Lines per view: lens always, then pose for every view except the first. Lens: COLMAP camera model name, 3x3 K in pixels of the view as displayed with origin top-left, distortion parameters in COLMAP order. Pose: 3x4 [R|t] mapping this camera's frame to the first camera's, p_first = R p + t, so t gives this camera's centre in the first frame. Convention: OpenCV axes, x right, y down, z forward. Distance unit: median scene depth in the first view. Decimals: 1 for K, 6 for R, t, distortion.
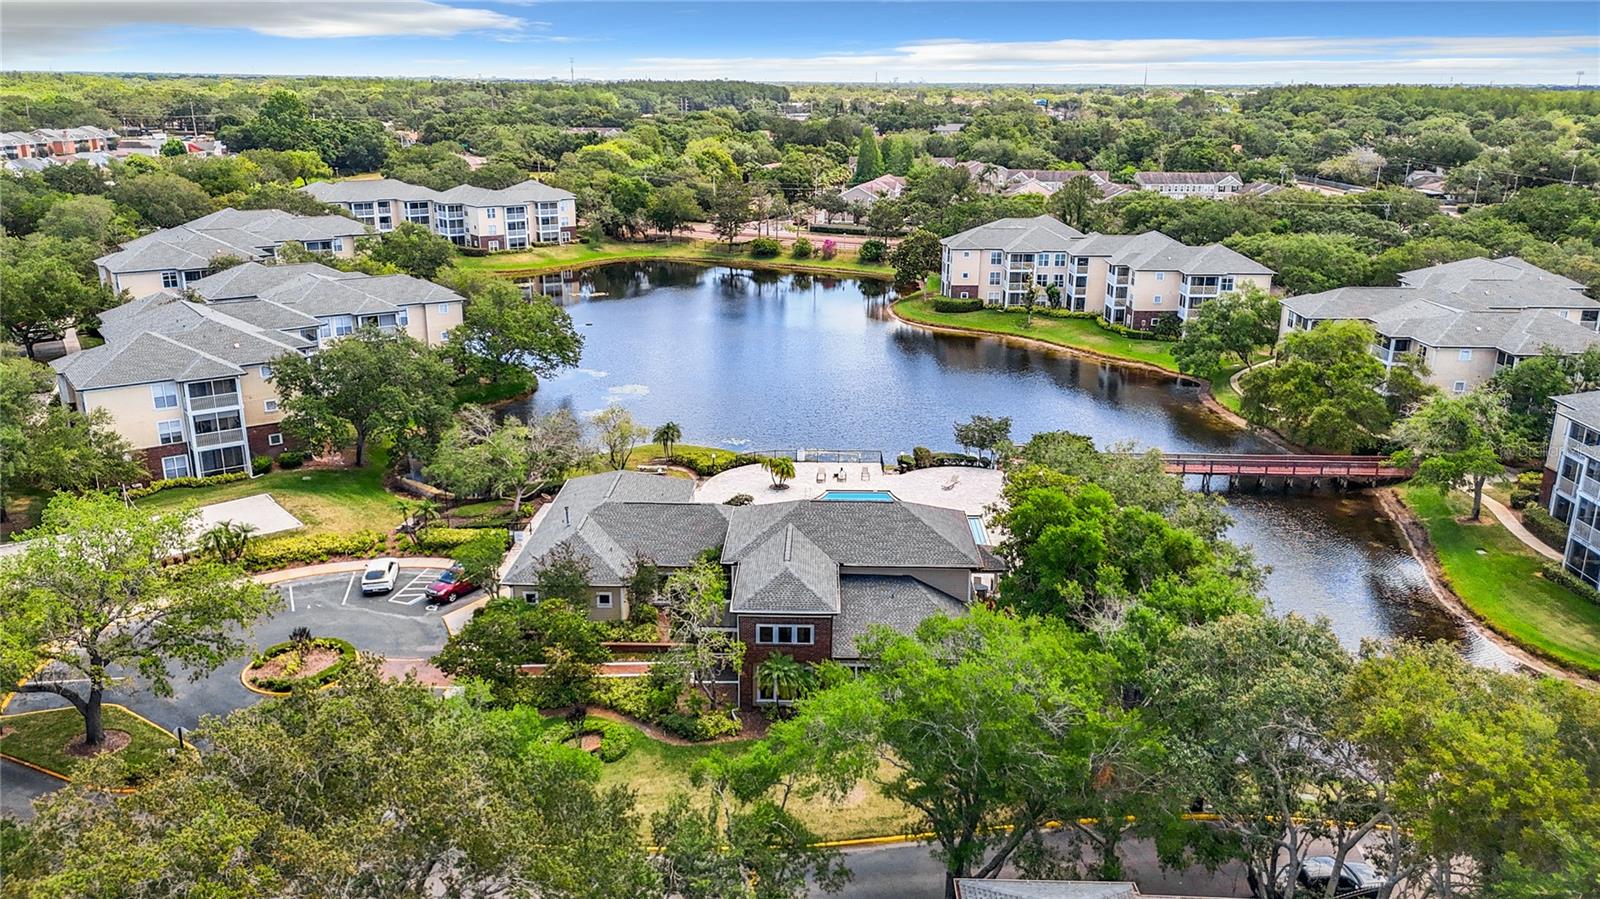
lens RADIAL K [[1190.4, 0, 806.2], [0, 1190.4, 443.1], [0, 0, 1]] dist [0.051413, -0.042248]
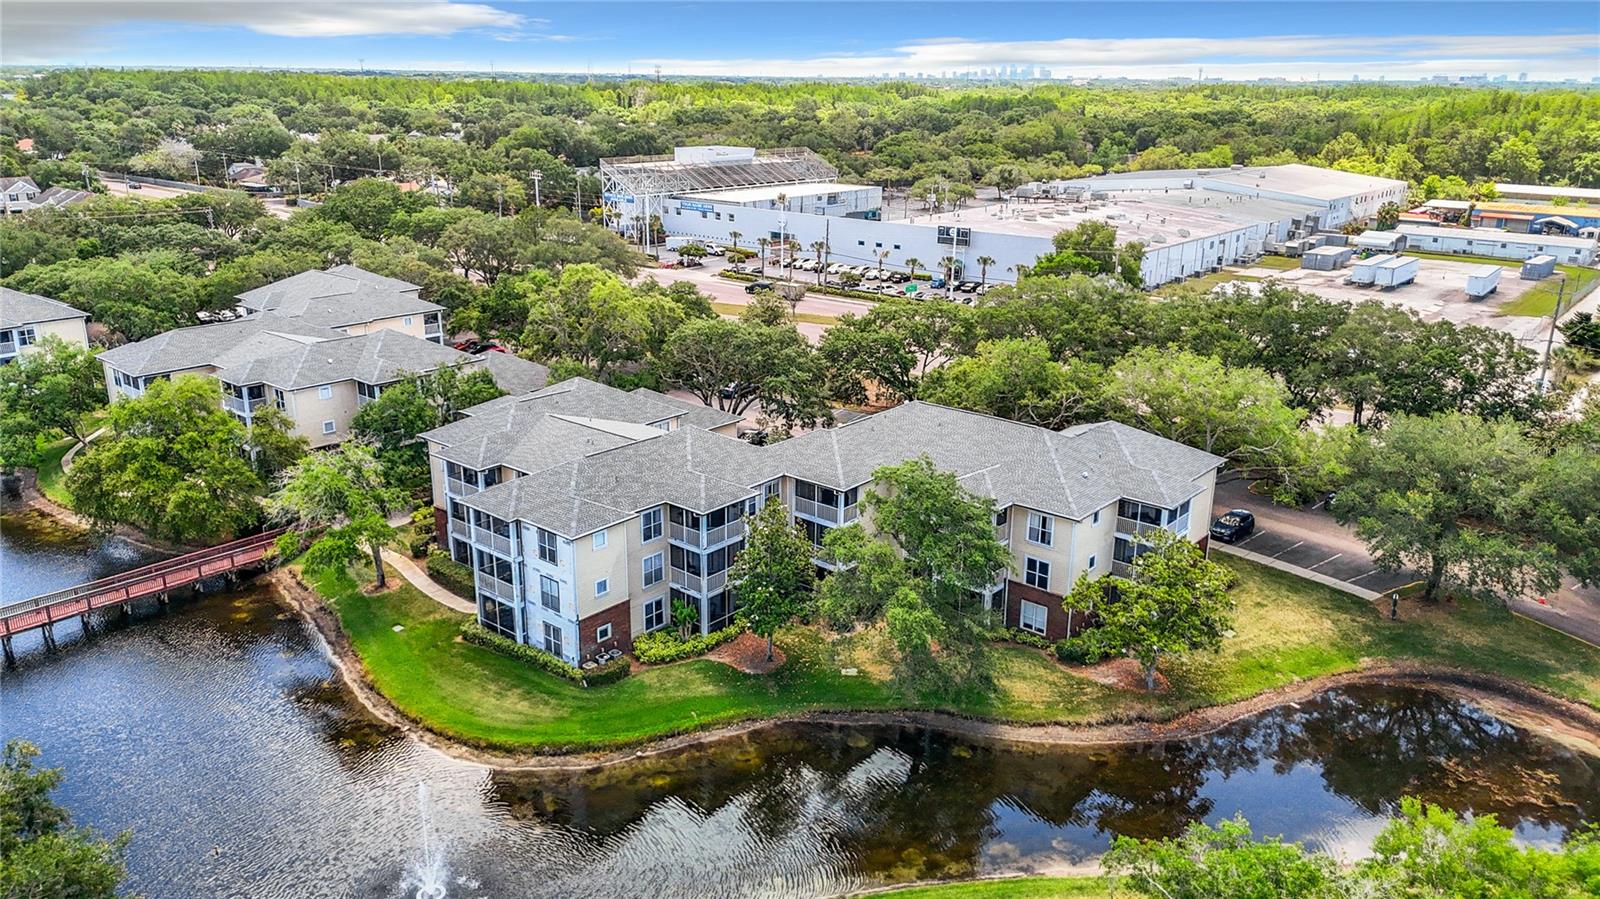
lens RADIAL K [[1190.4, 0, 798.1], [0, 1190.4, 453.5], [0, 0, 1]] dist [0.051413, -0.042248]
pose [[0.635964, -0.238278, 0.734012, 0.071966], [0.223084, 0.967295, 0.120723, -0.040864], [-0.738772, 0.086970, 0.668321, 0.099899]]
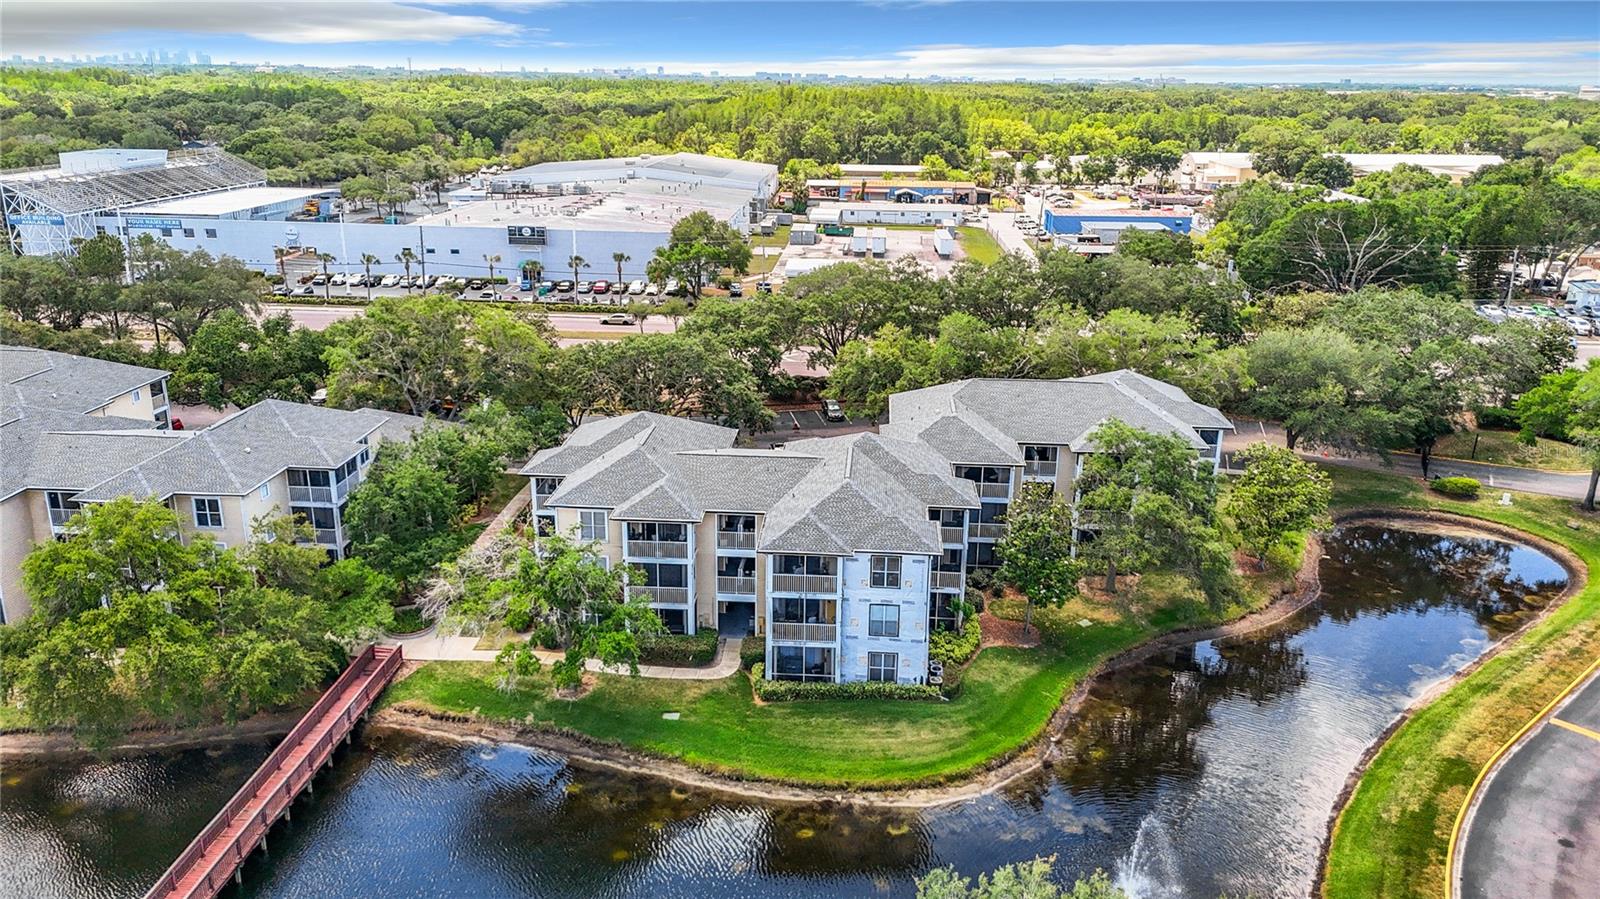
lens RADIAL K [[1190.4, 0, 806.8], [0, 1190.4, 454.8], [0, 0, 1]] dist [0.051413, -0.042248]
pose [[0.043477, -0.312612, 0.948885, -0.059924], [0.277498, 0.916189, 0.289125, -0.142153], [-0.959742, 0.250744, 0.126582, 0.424740]]
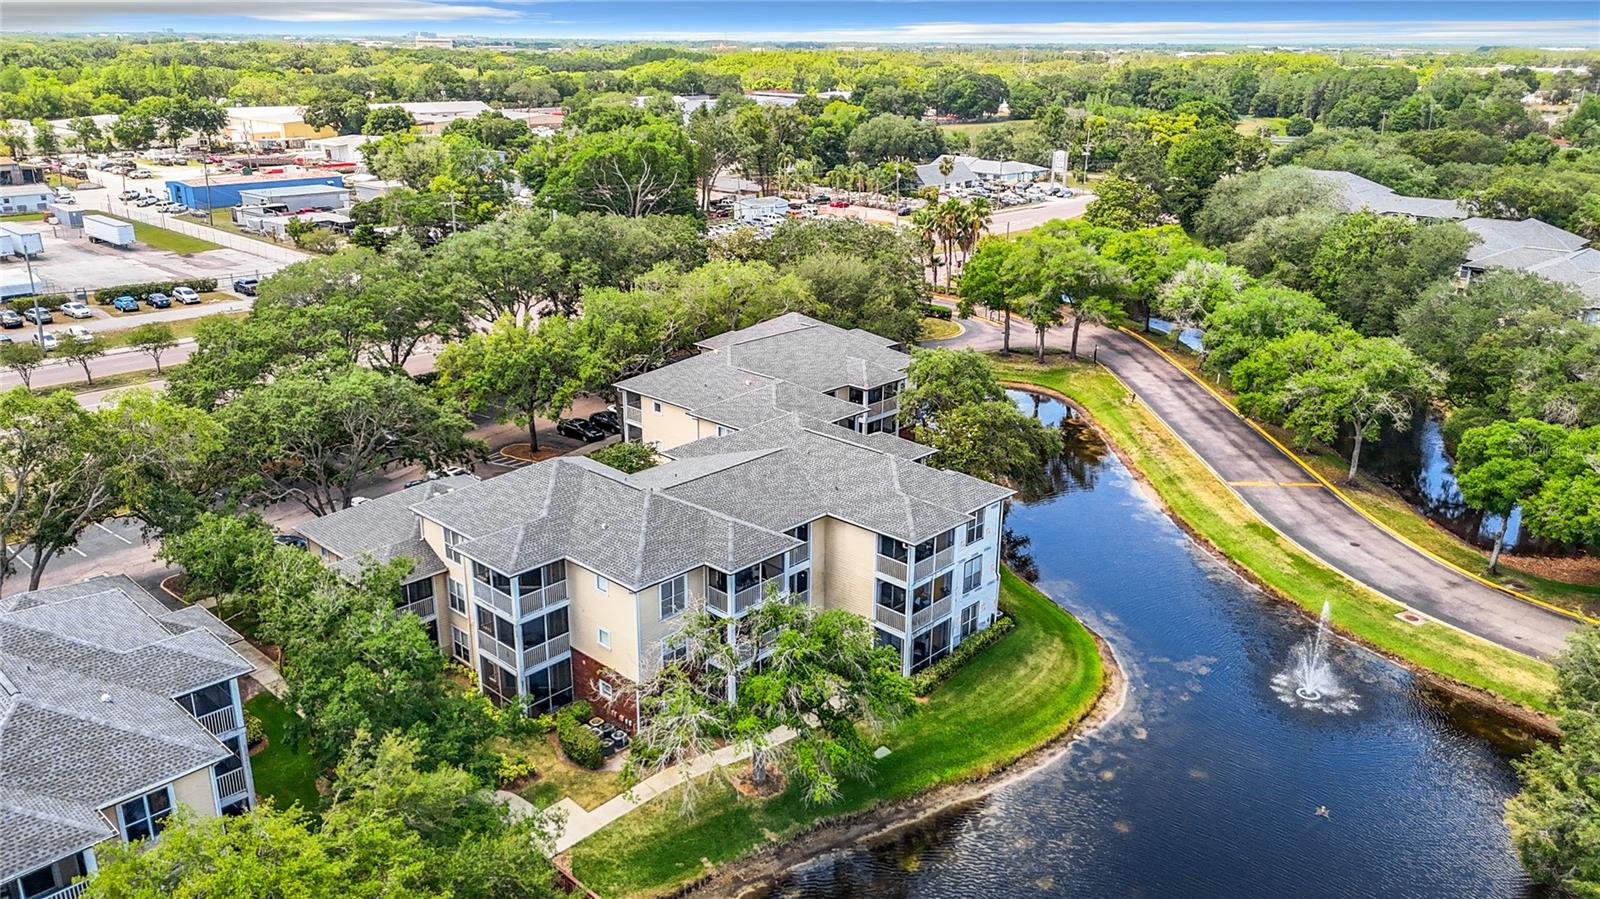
lens RADIAL K [[1190.4, 0, 794.8], [0, 1190.4, 445.3], [0, 0, 1]] dist [0.051413, -0.042248]
pose [[-0.745499, -0.232340, 0.624699, 0.114322], [0.175704, 0.835611, 0.520464, -0.232750], [-0.642930, 0.497767, -0.582124, 0.735925]]
